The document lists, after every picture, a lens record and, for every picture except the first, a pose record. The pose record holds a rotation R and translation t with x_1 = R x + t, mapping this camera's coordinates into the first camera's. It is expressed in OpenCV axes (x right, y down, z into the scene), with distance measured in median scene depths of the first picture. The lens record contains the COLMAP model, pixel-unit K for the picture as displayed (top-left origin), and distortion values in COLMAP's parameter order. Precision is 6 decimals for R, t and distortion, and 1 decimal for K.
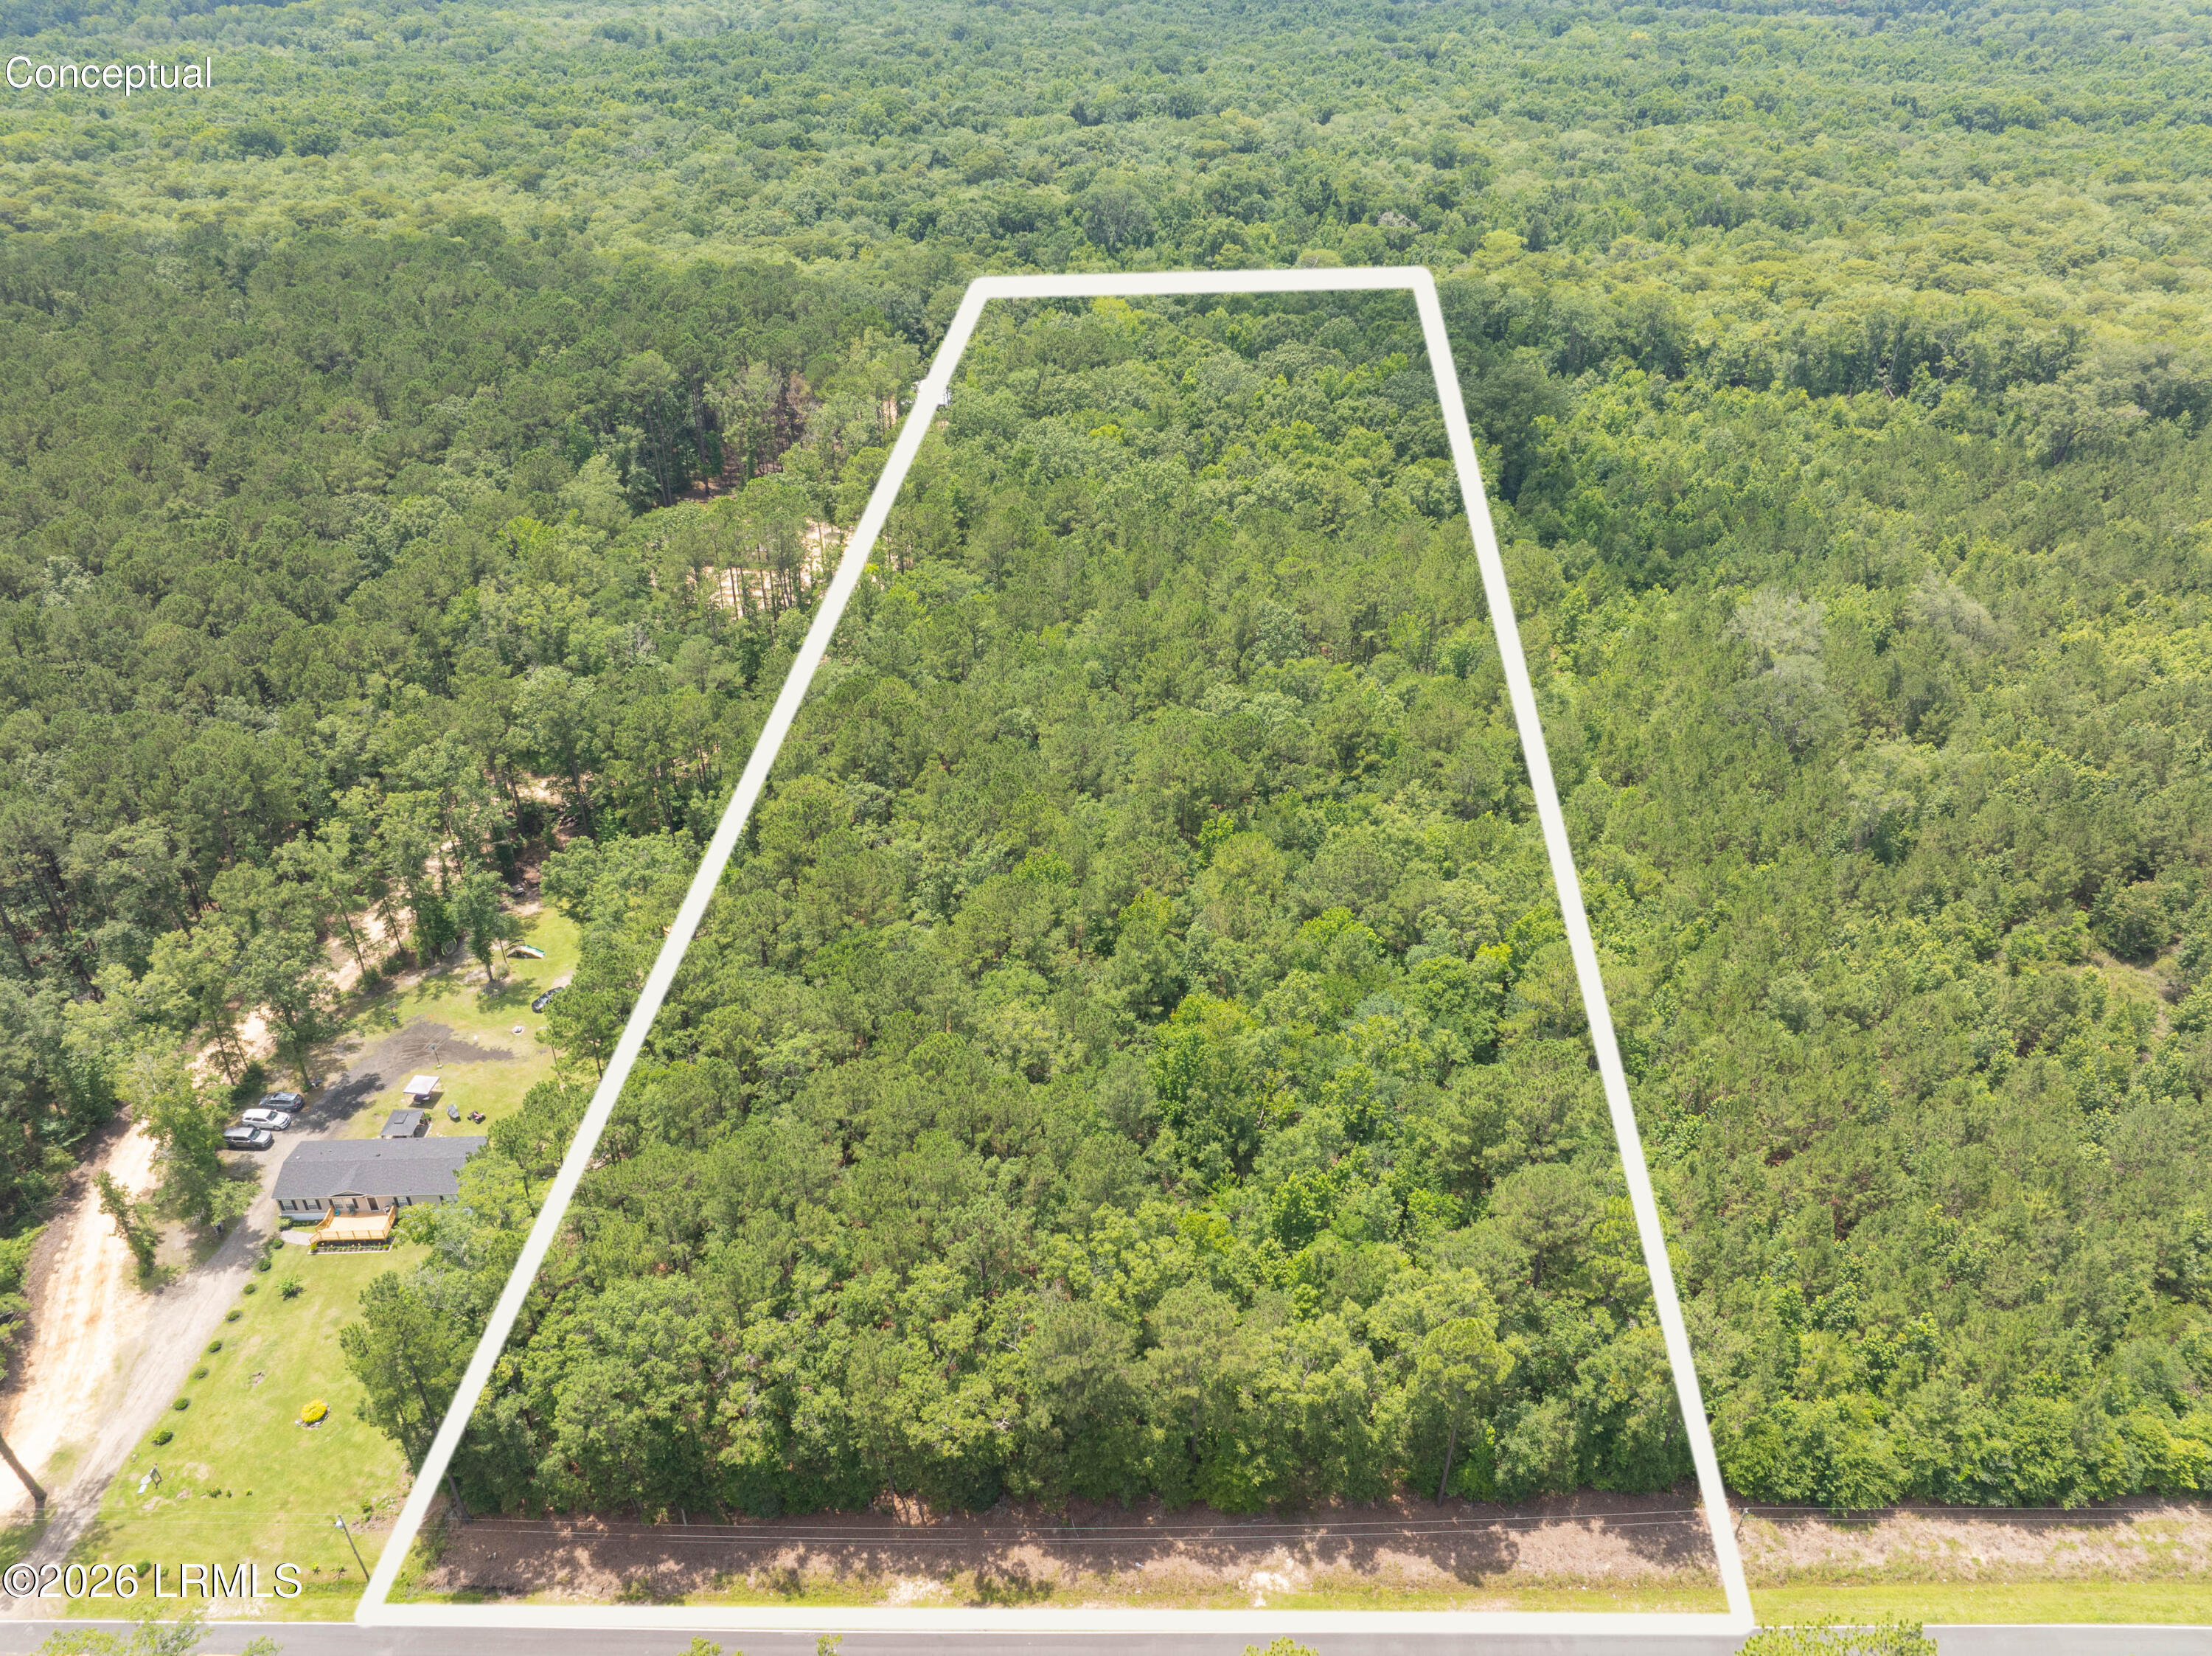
lens RADIAL K [[1557.1, 0, 1122.1], [0, 1557.1, 791.2], [0, 0, 1]] dist [-0.056171, 0.026298]
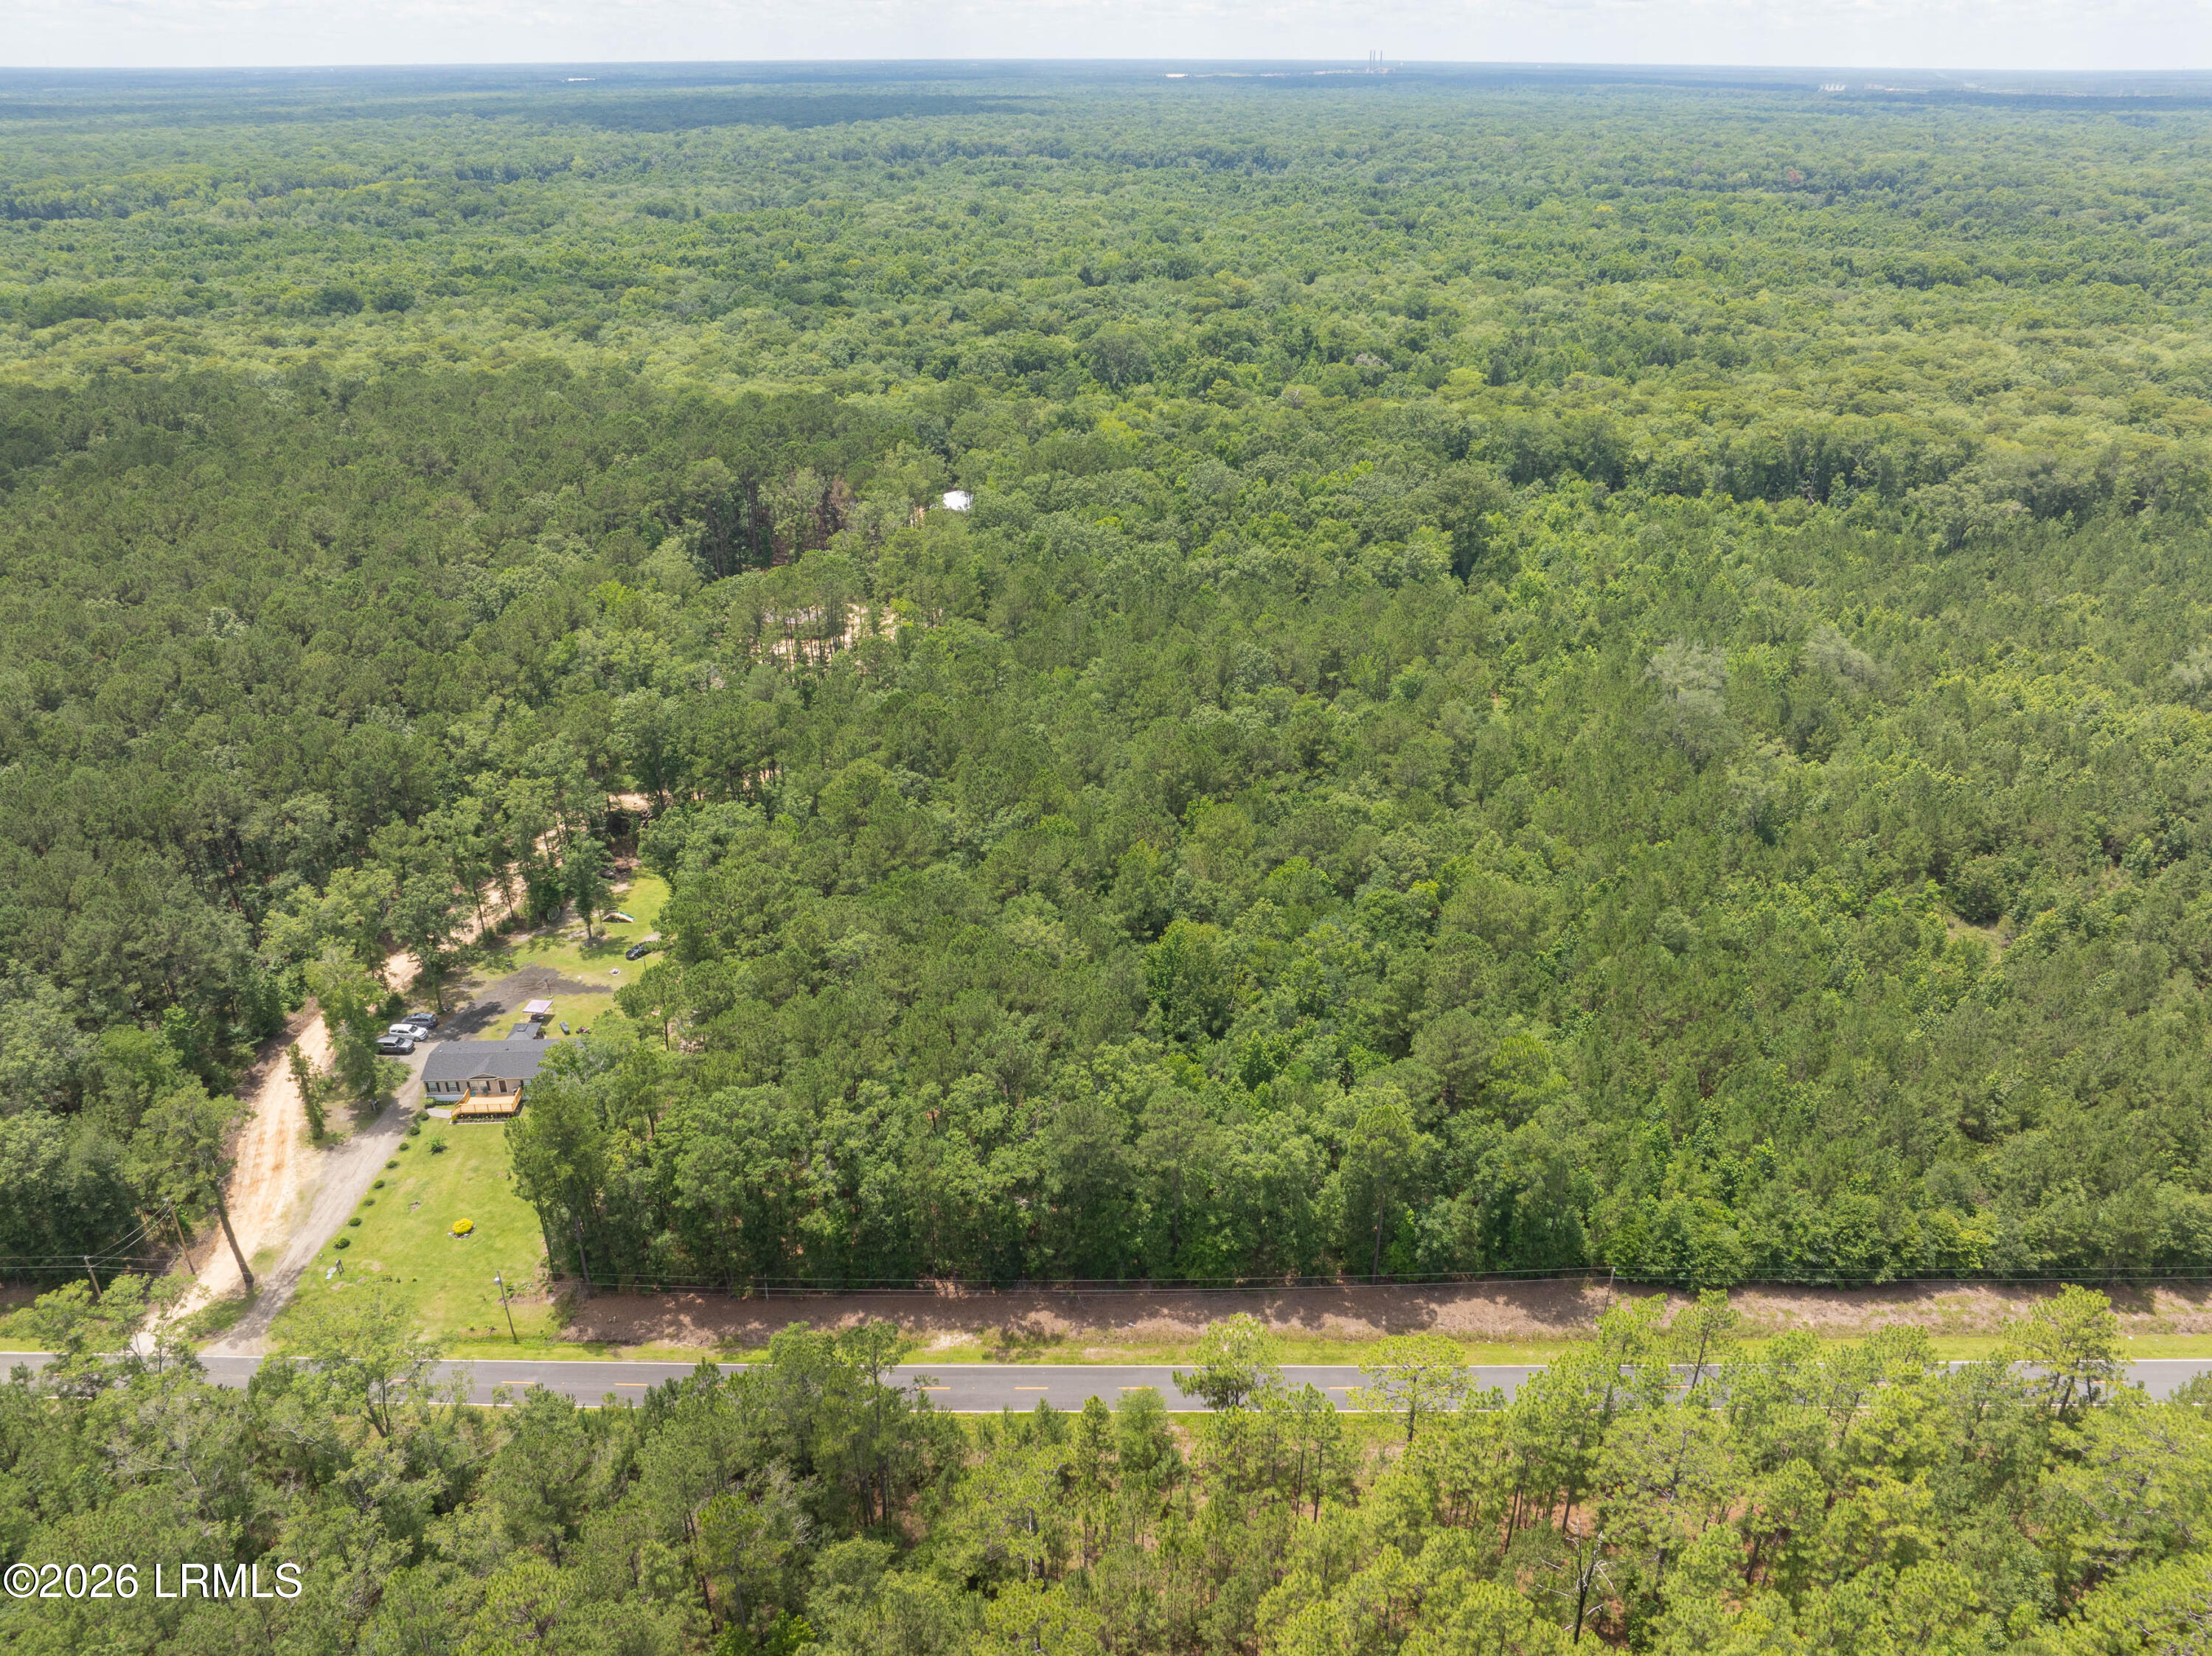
lens RADIAL K [[1557.1, 0, 1120.3], [0, 1557.1, 785.1], [0, 0, 1]] dist [-0.056171, 0.026298]
pose [[0.999986, -0.001693, -0.005110, 0.004891], [0.001138, 0.994284, -0.106758, 0.110929], [0.005261, 0.106750, 0.994272, -0.161612]]
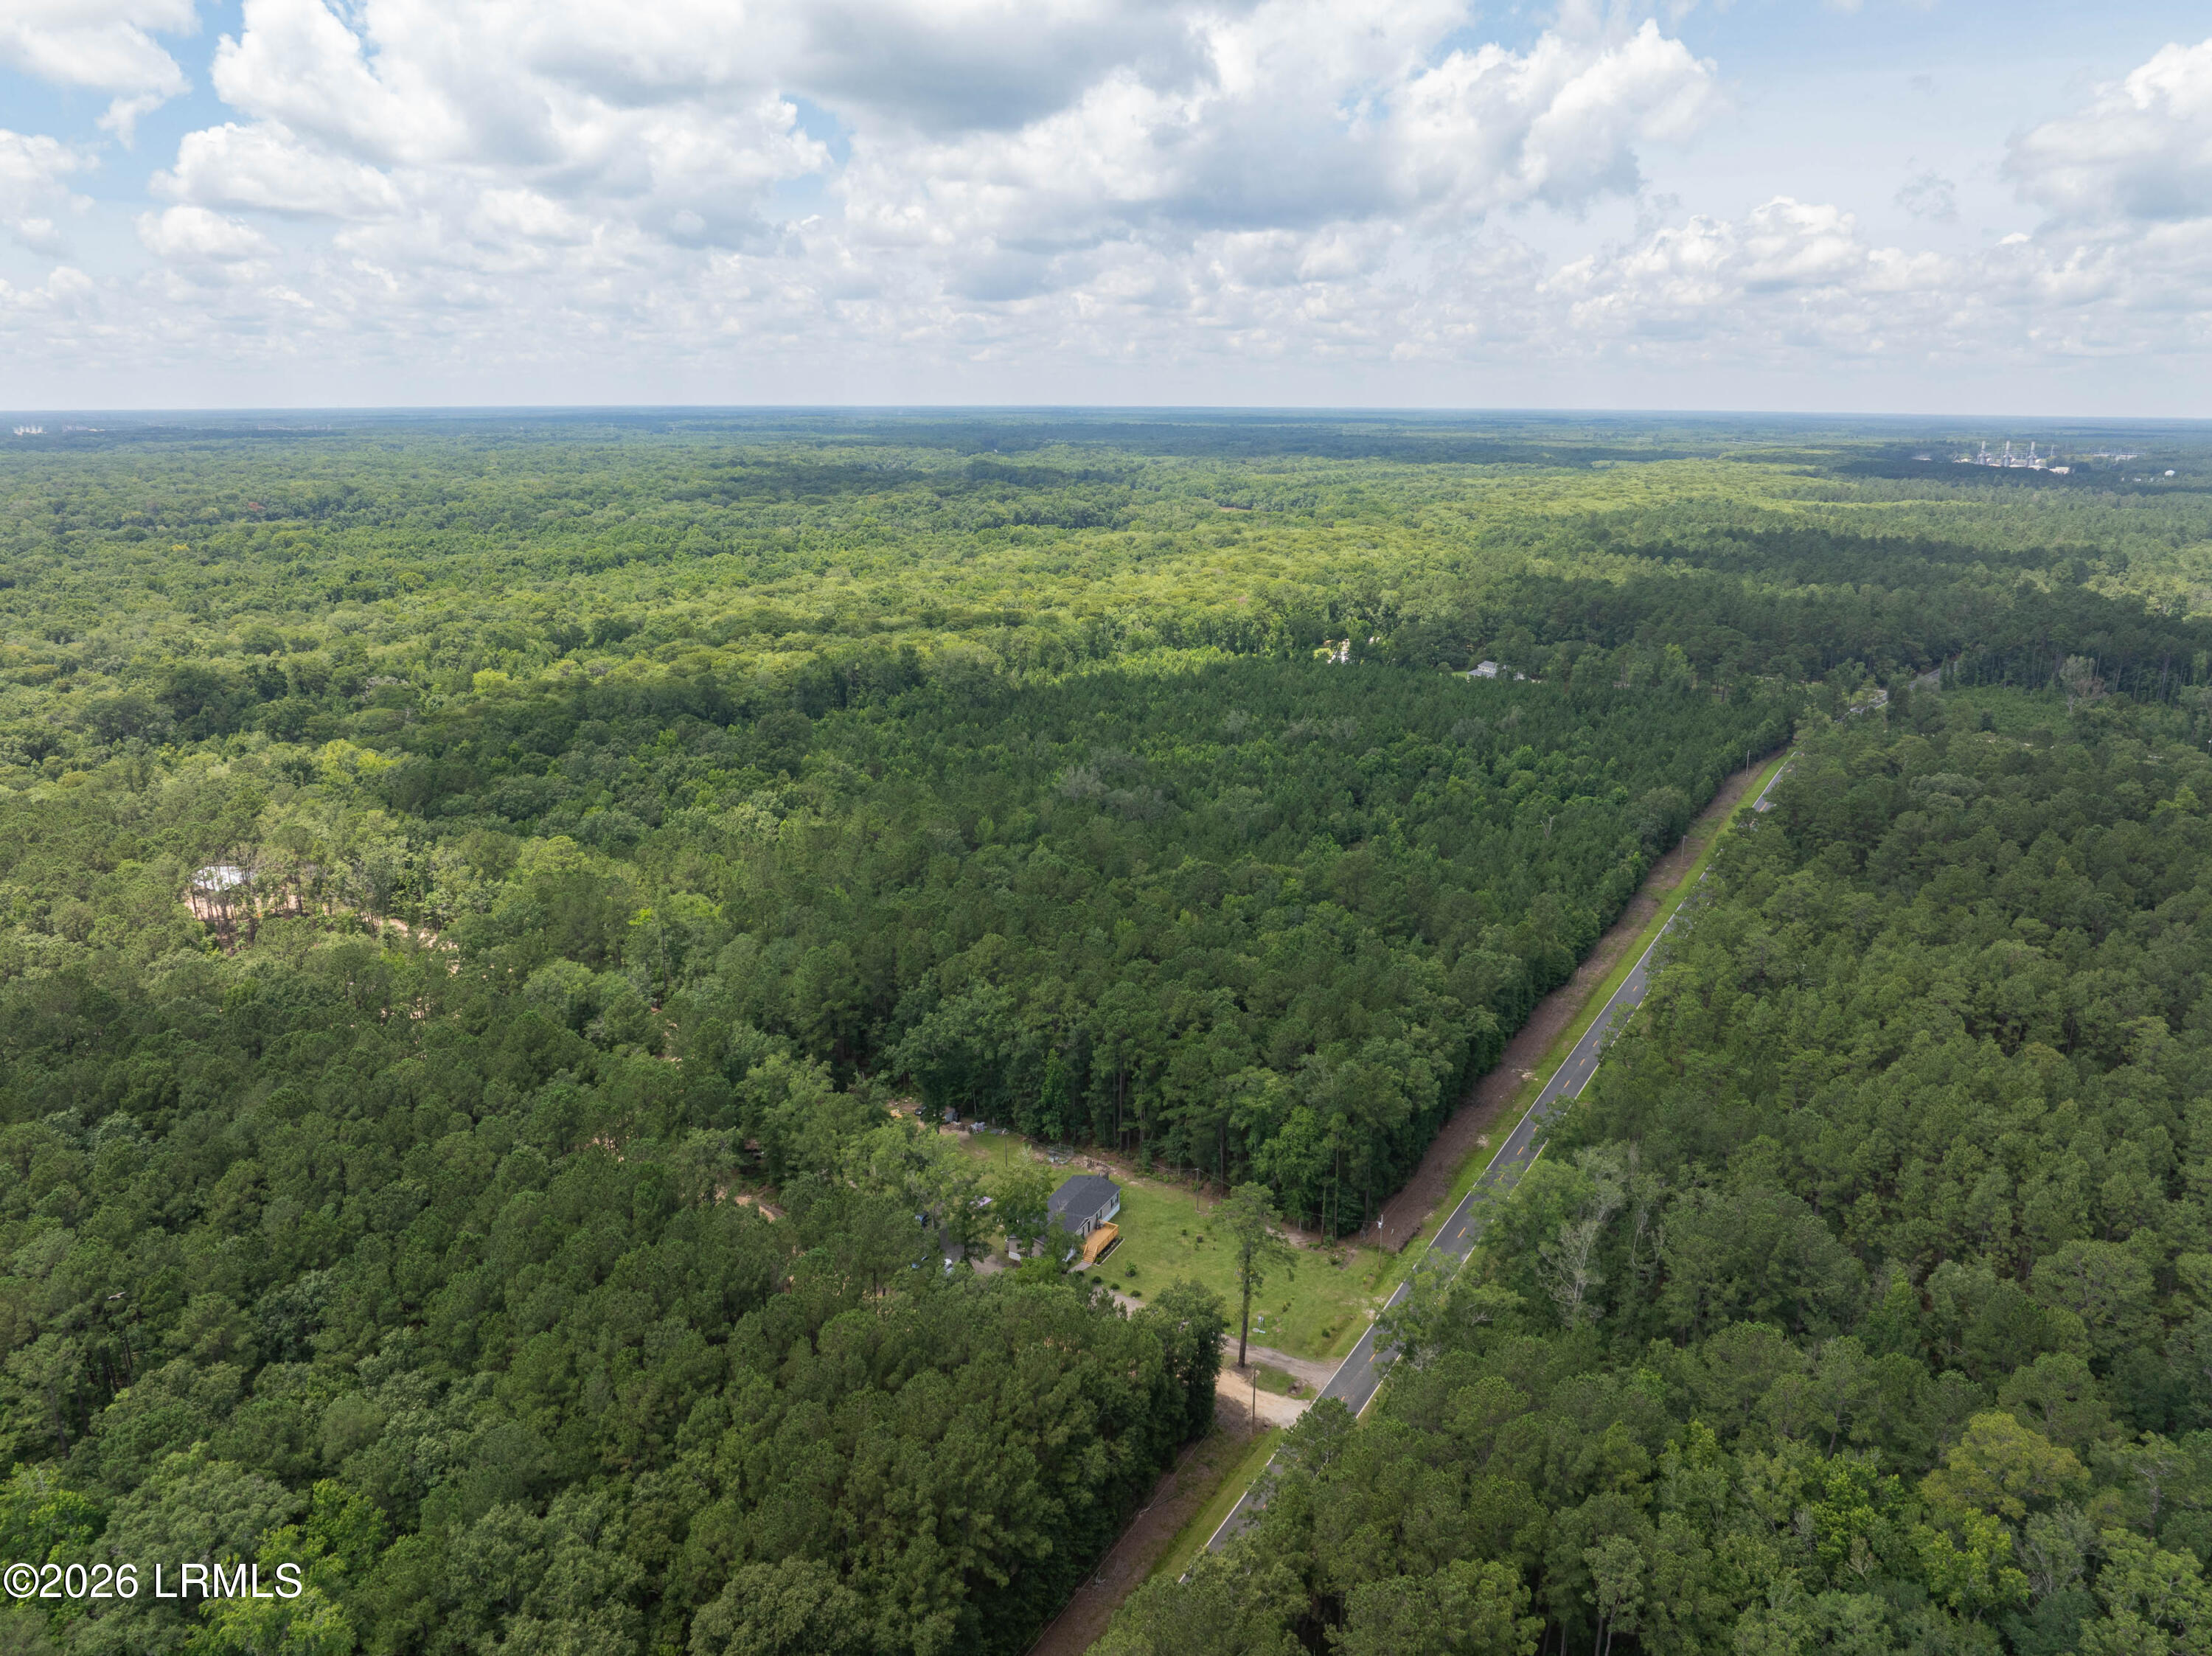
lens RADIAL K [[1557.1, 0, 1109.4], [0, 1557.1, 845.7], [0, 0, 1]] dist [-0.056171, 0.026298]
pose [[0.508430, -0.242200, 0.826340, -1.069177], [0.450708, 0.892533, -0.015709, -0.007913], [-0.733731, 0.380425, 0.562952, 0.036727]]
